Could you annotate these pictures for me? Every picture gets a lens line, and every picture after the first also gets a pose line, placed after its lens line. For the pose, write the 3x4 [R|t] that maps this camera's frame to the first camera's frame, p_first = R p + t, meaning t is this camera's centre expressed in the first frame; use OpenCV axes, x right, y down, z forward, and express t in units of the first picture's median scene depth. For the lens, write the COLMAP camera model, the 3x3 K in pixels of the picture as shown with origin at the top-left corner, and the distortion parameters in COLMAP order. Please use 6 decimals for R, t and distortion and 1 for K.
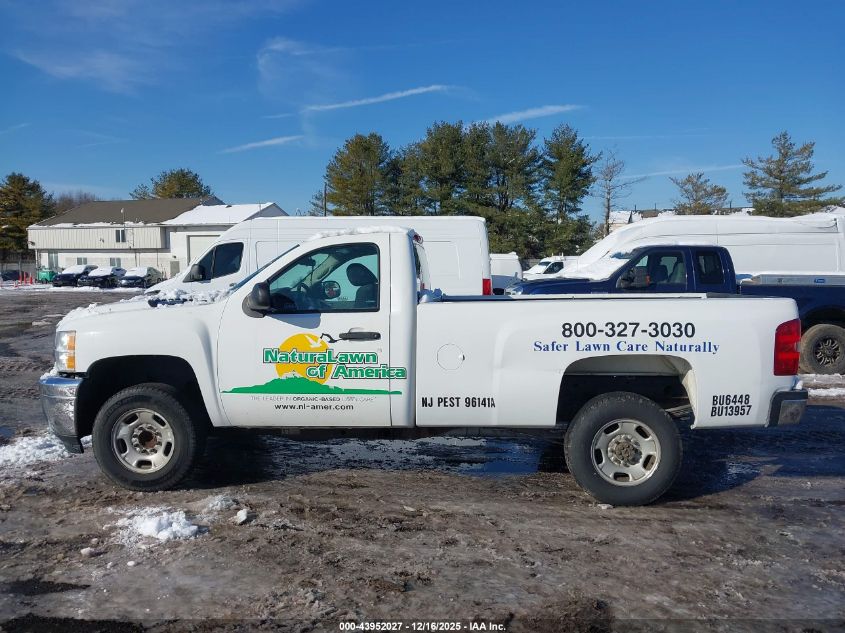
lens RADIAL K [[666.9, 0, 425.8], [0, 666.9, 317.8], [0, 0, 1]] dist [0.019827, -0.009086]
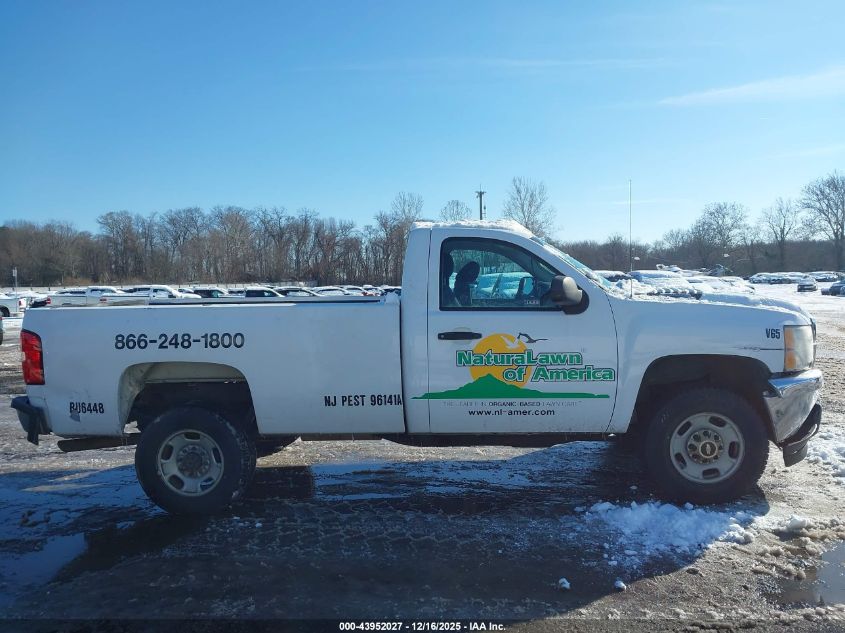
lens RADIAL K [[666.9, 0, 425.8], [0, 666.9, 317.8], [0, 0, 1]] dist [0.019827, -0.009086]
pose [[0.999706, -0.017712, 0.016569, -0.303049], [0.017633, 0.999832, 0.004904, -0.004641], [-0.016653, -0.004611, 0.999851, 0.077703]]
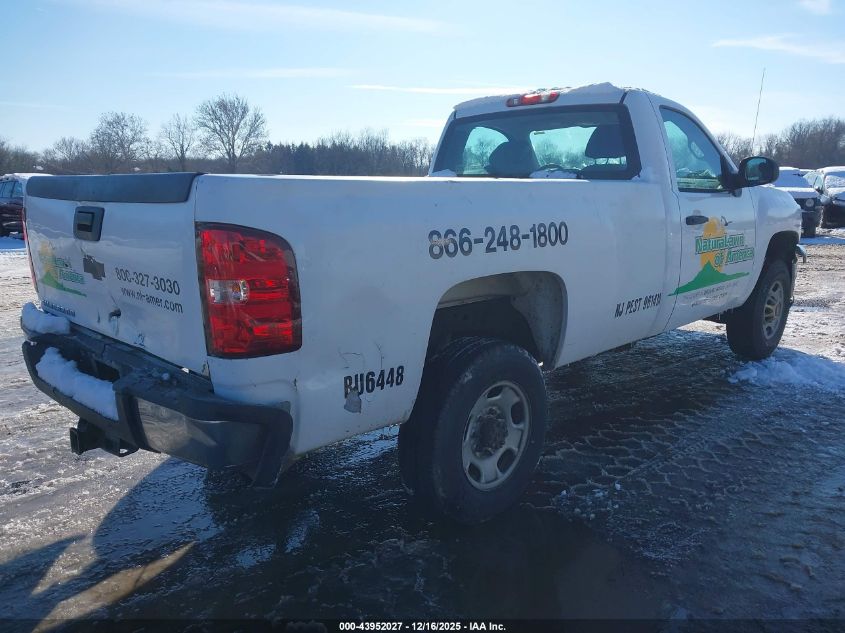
lens RADIAL K [[666.9, 0, 425.8], [0, 666.9, 317.8], [0, 0, 1]] dist [0.019827, -0.009086]
pose [[0.644209, -0.143674, 0.751234, -1.119703], [0.039842, 0.987169, 0.154631, 0.003412], [-0.763811, -0.069683, 0.641667, 0.725527]]
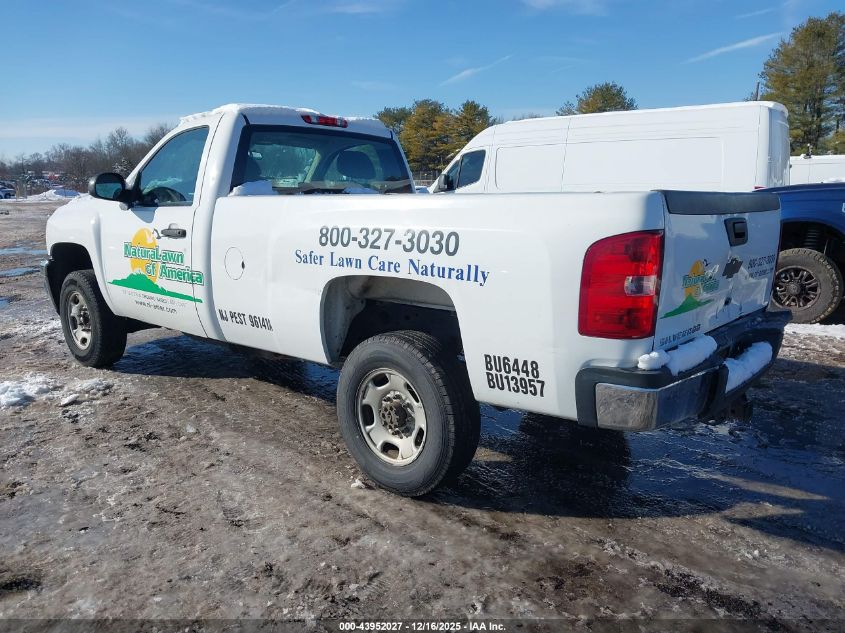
lens RADIAL K [[666.9, 0, 425.8], [0, 666.9, 317.8], [0, 0, 1]] dist [0.019827, -0.009086]
pose [[0.801143, 0.115806, -0.587161, 0.719650], [-0.045177, 0.990003, 0.133618, 0.004632], [0.596765, -0.080521, 0.798366, 0.474840]]
